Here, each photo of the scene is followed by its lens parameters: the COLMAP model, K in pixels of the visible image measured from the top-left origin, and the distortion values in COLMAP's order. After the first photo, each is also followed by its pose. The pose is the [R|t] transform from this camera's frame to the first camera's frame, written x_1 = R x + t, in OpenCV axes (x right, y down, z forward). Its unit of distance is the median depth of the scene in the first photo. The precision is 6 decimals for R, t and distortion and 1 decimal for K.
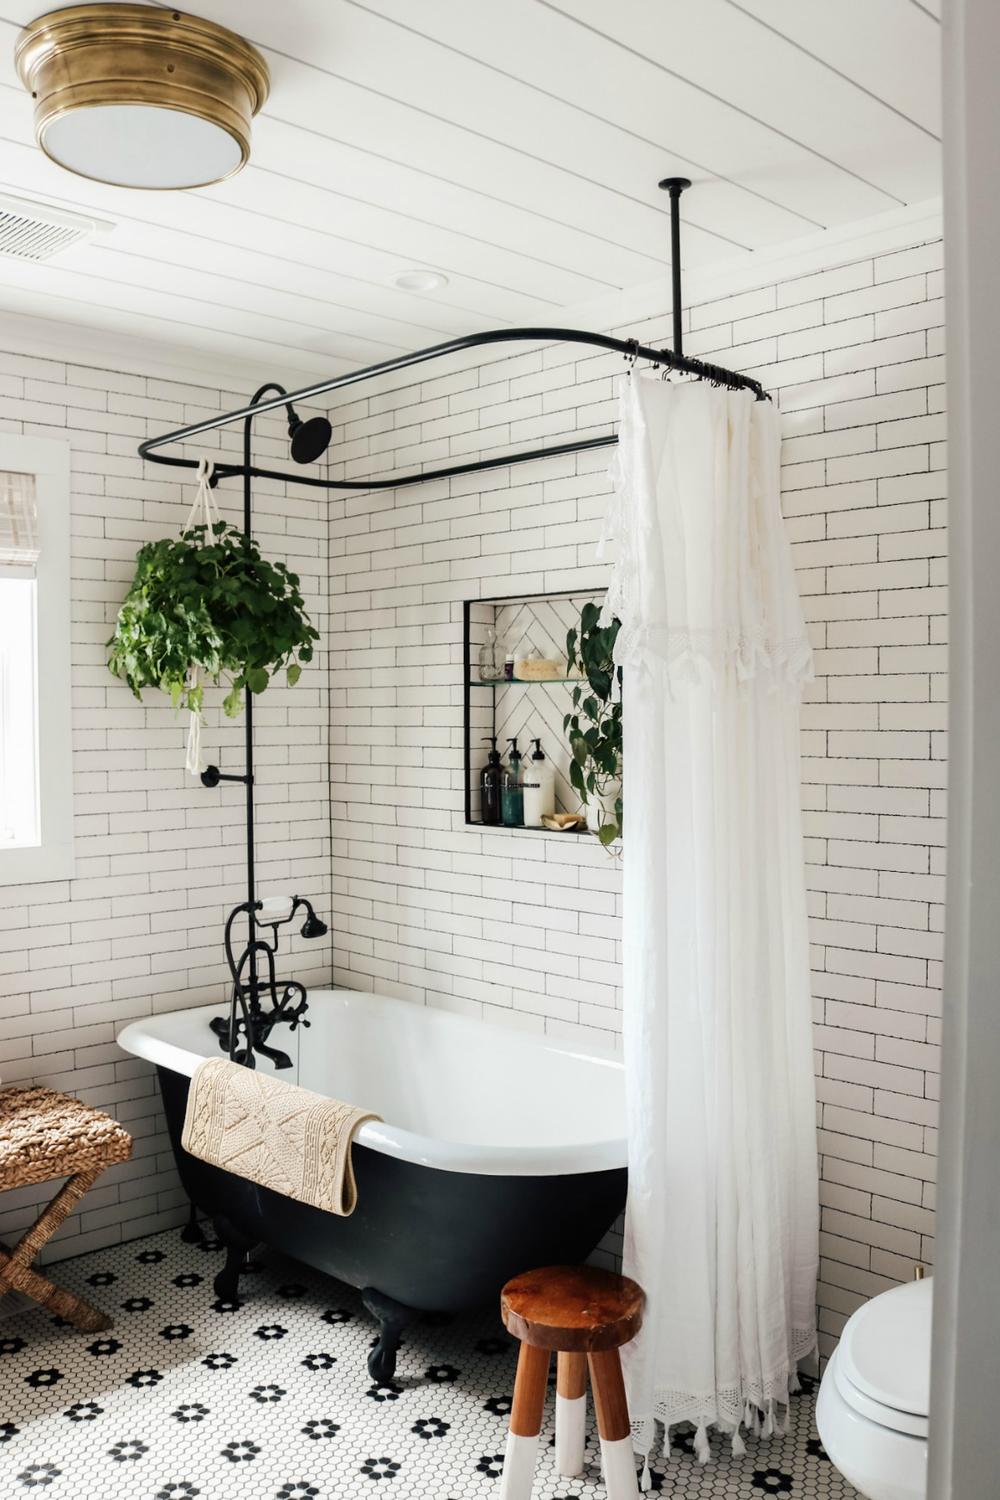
lens RADIAL K [[1294.1, 0, 529.0], [0, 1294.1, 767.2], [0, 0, 1]] dist [-0.088197, 0.019284]
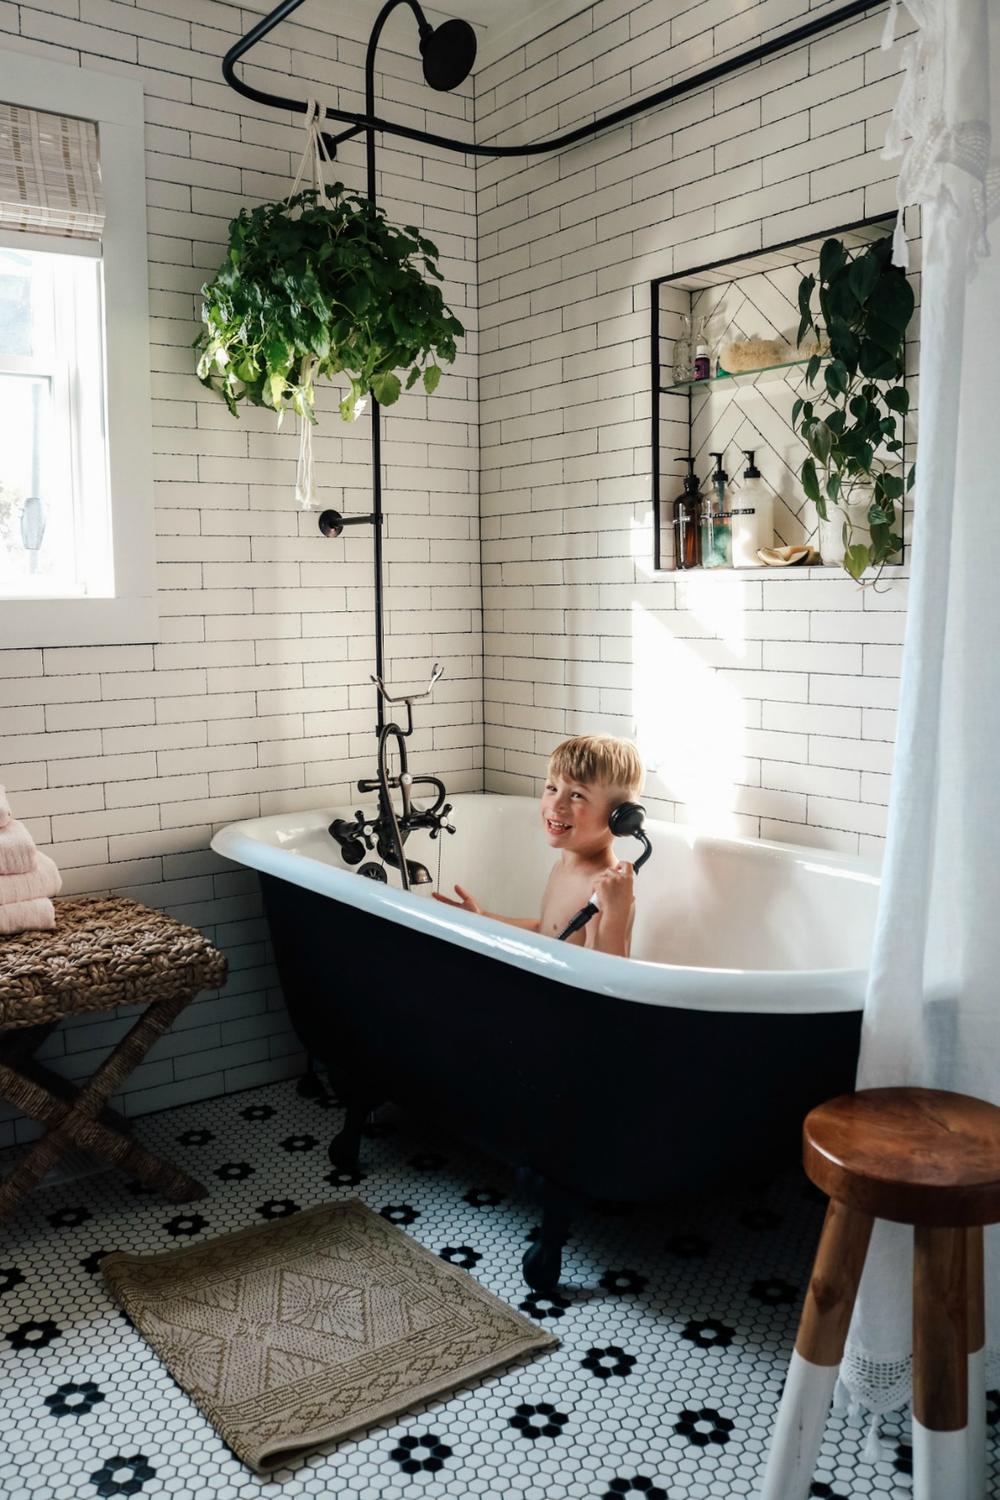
lens RADIAL K [[1286.2, 0, 500.0], [0, 1286.2, 750.0], [0, 0, 1]] dist [-0.009533, -0.005628]
pose [[0.989067, 0.007504, -0.147277, -0.027748], [0.003592, 0.997182, 0.074931, 0.098991], [0.147424, -0.074640, 0.986253, 0.242767]]
